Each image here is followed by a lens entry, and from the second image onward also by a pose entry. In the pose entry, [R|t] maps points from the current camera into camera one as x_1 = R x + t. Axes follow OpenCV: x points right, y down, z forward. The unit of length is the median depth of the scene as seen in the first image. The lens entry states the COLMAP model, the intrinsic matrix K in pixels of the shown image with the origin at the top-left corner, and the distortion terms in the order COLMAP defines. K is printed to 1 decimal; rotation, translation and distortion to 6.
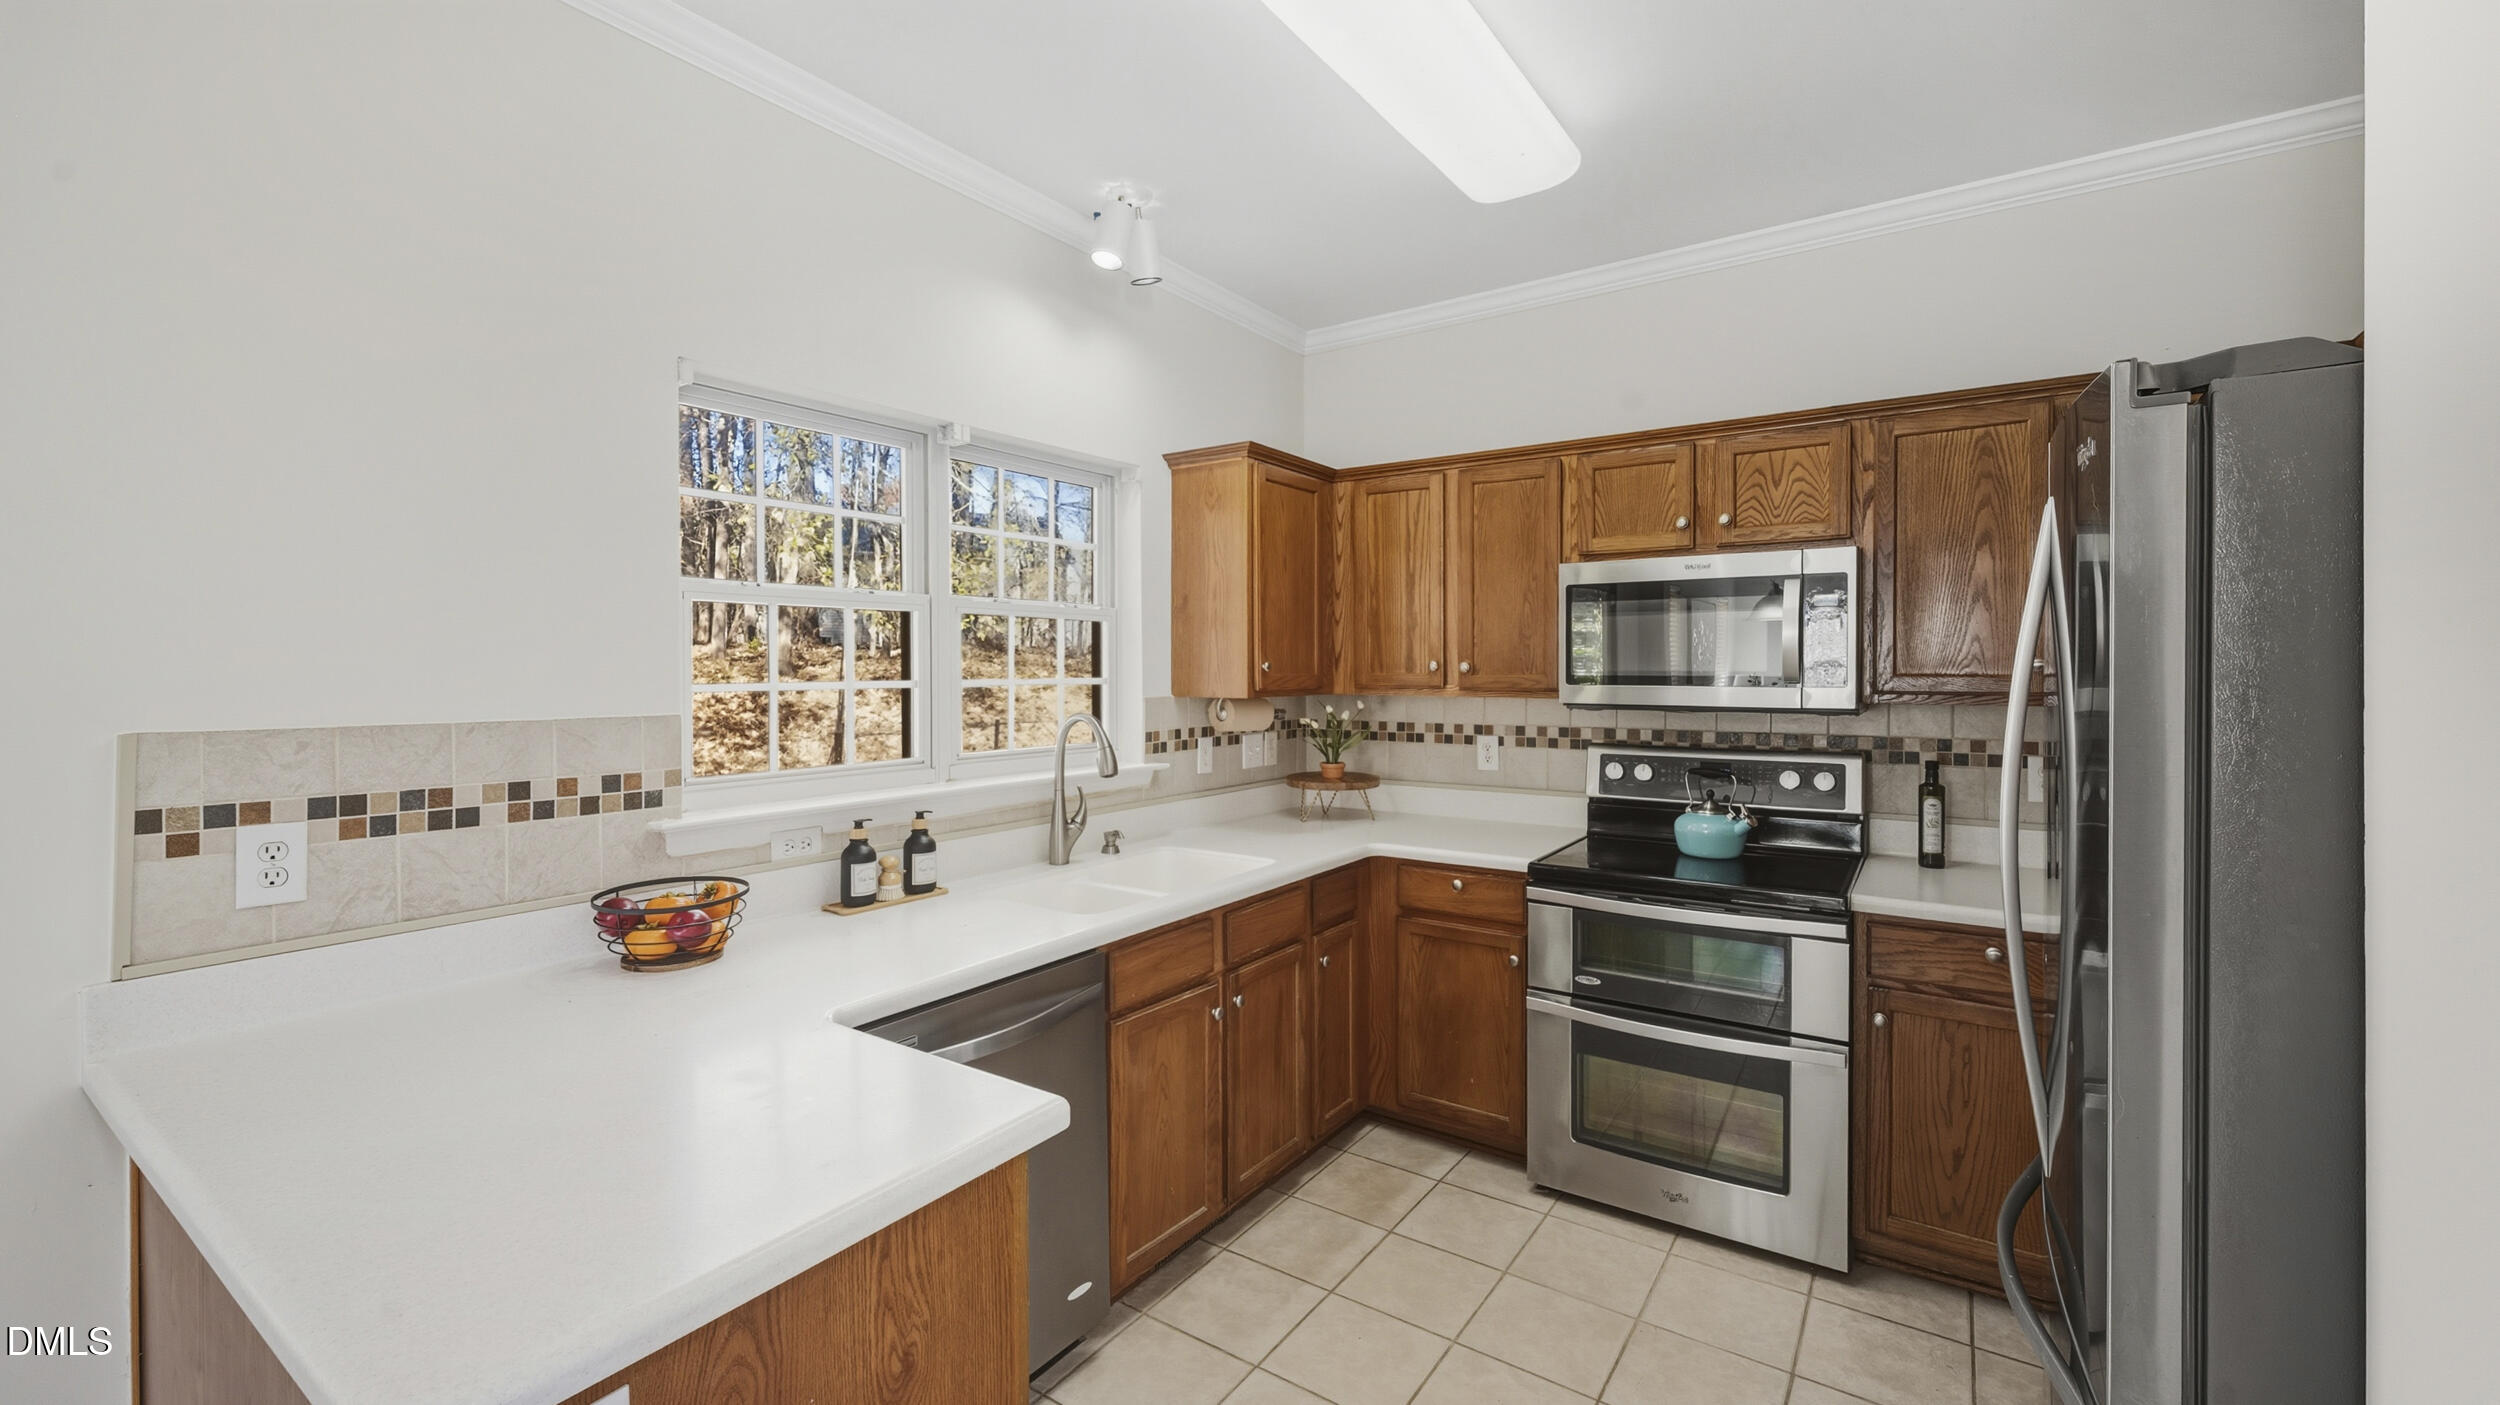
lens RADIAL K [[1013.9, 0, 1240.2], [0, 1013.9, 681.6], [0, 0, 1]] dist [-0.003269, -0.000389]
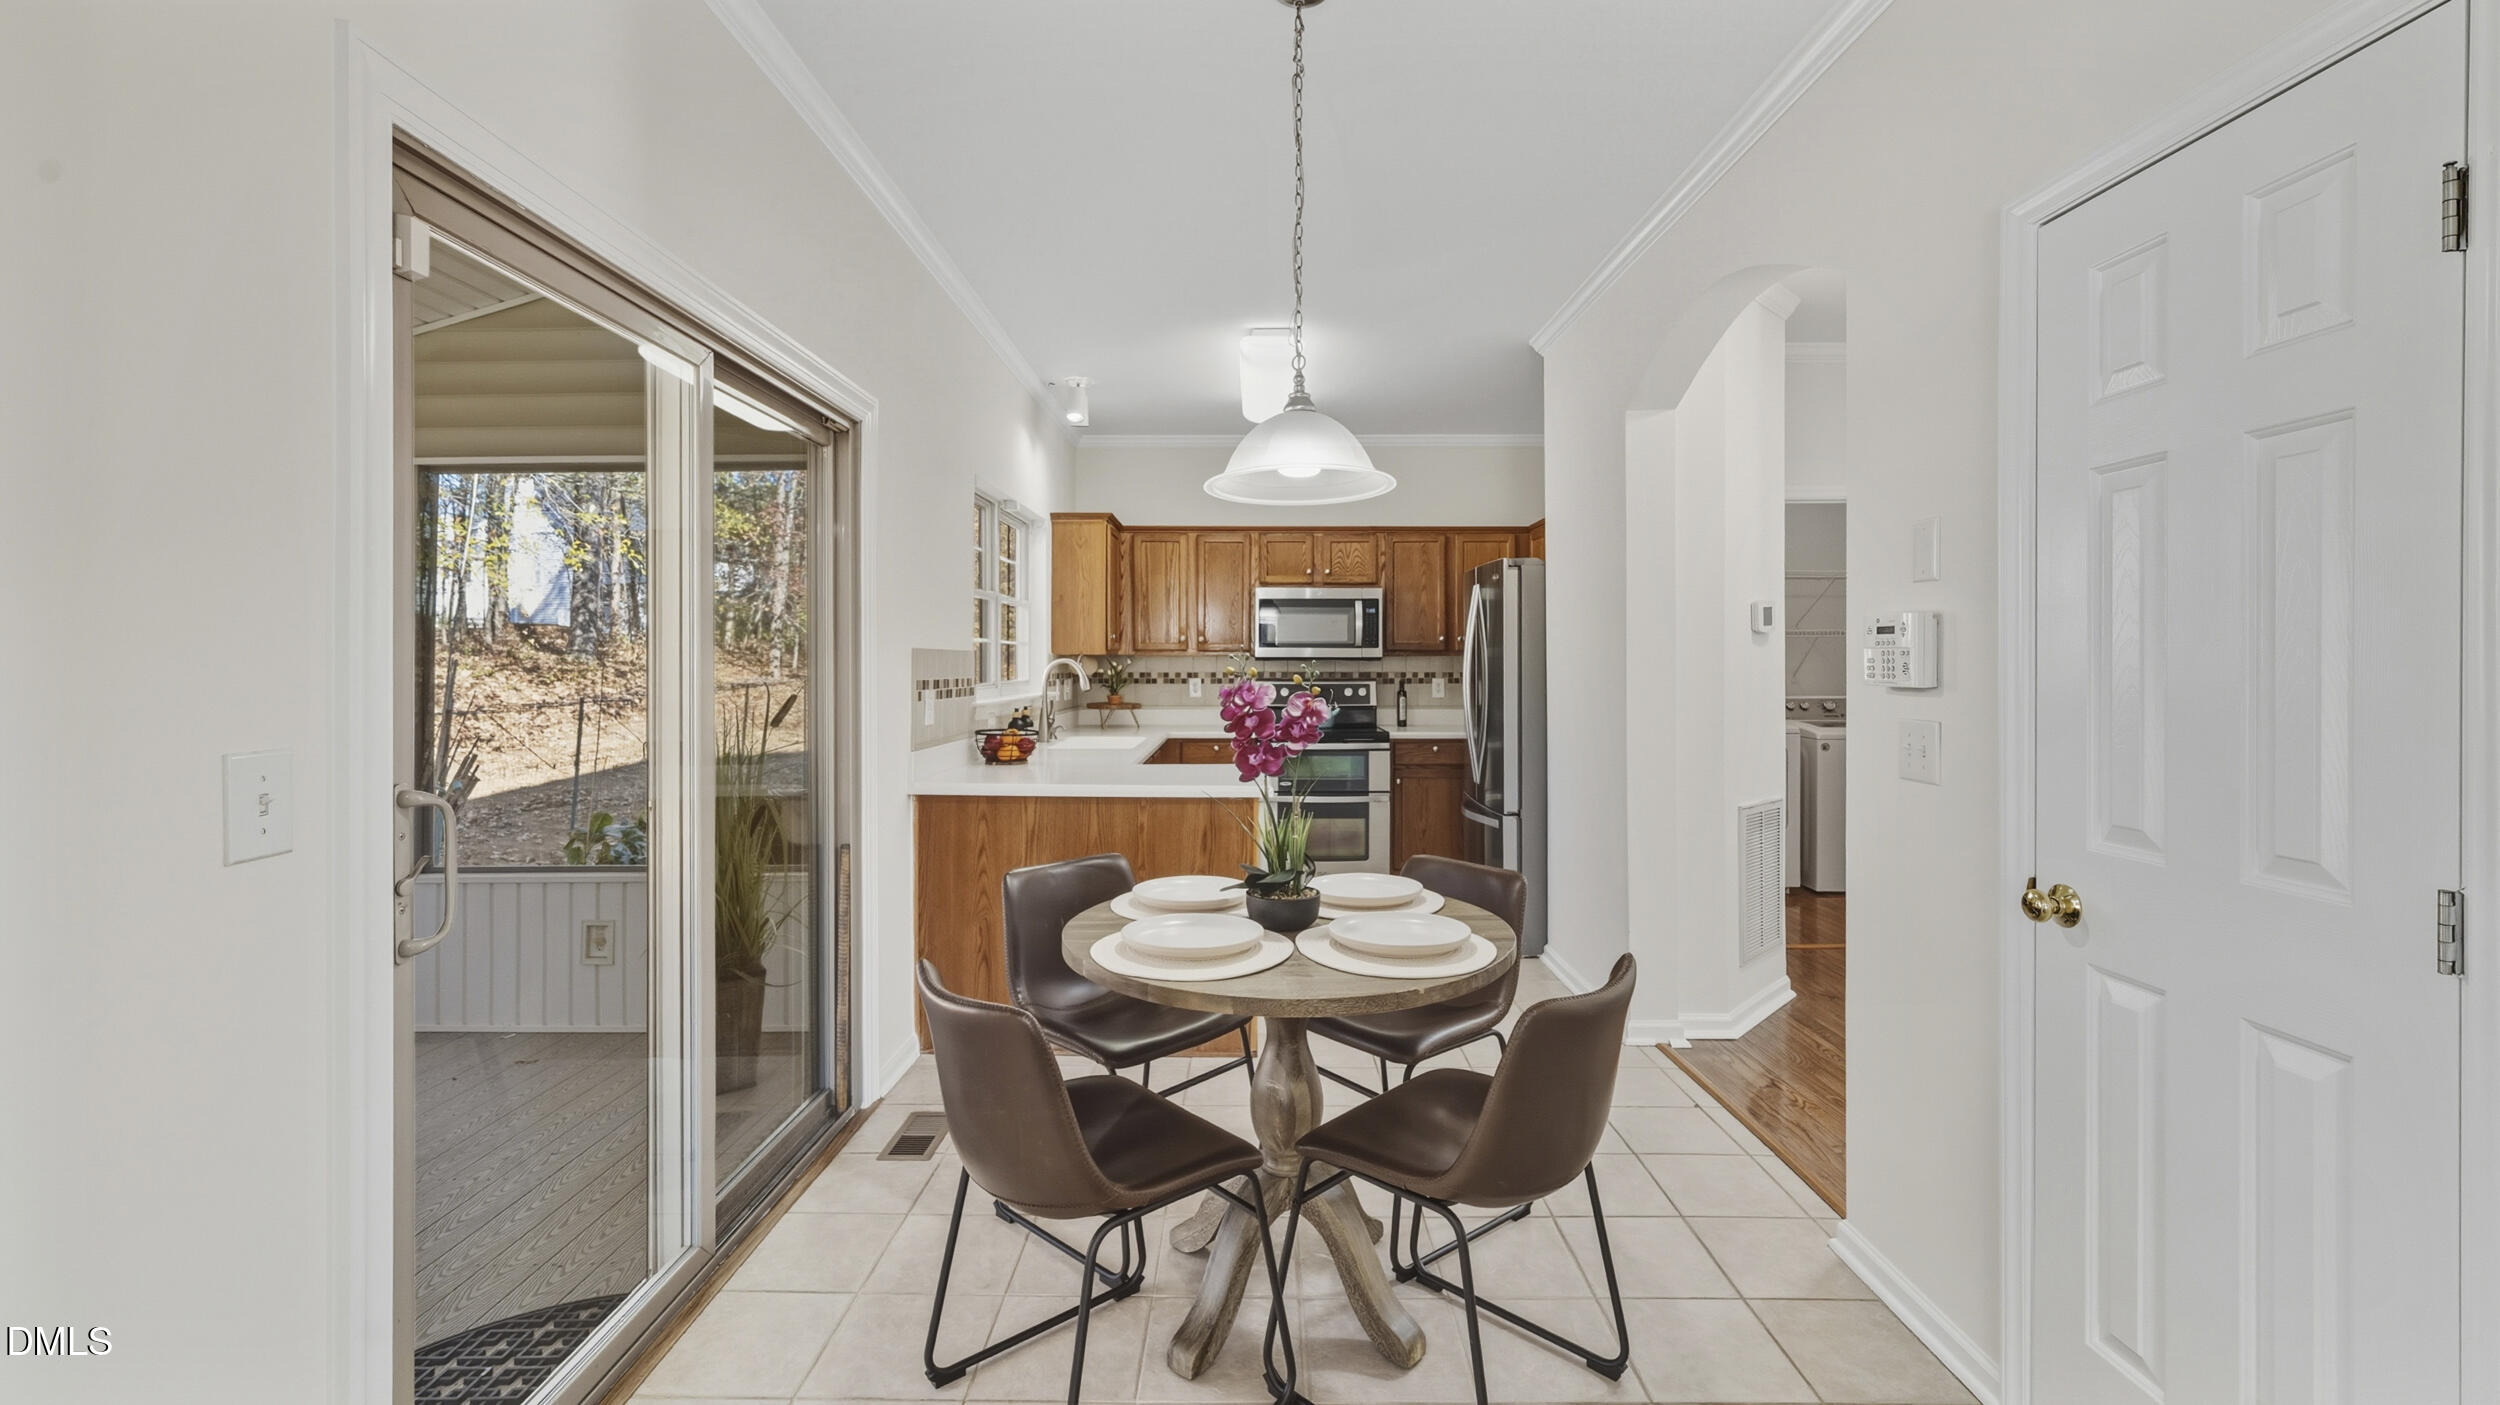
lens RADIAL K [[1013.9, 0, 1242.4], [0, 1013.9, 678.7], [0, 0, 1]] dist [-0.003269, -0.000389]
pose [[0.825514, -0.007032, 0.564338, -0.890984], [0.005789, 0.999975, 0.003992, 0.059155], [-0.564352, -0.000028, 0.825535, -0.684922]]
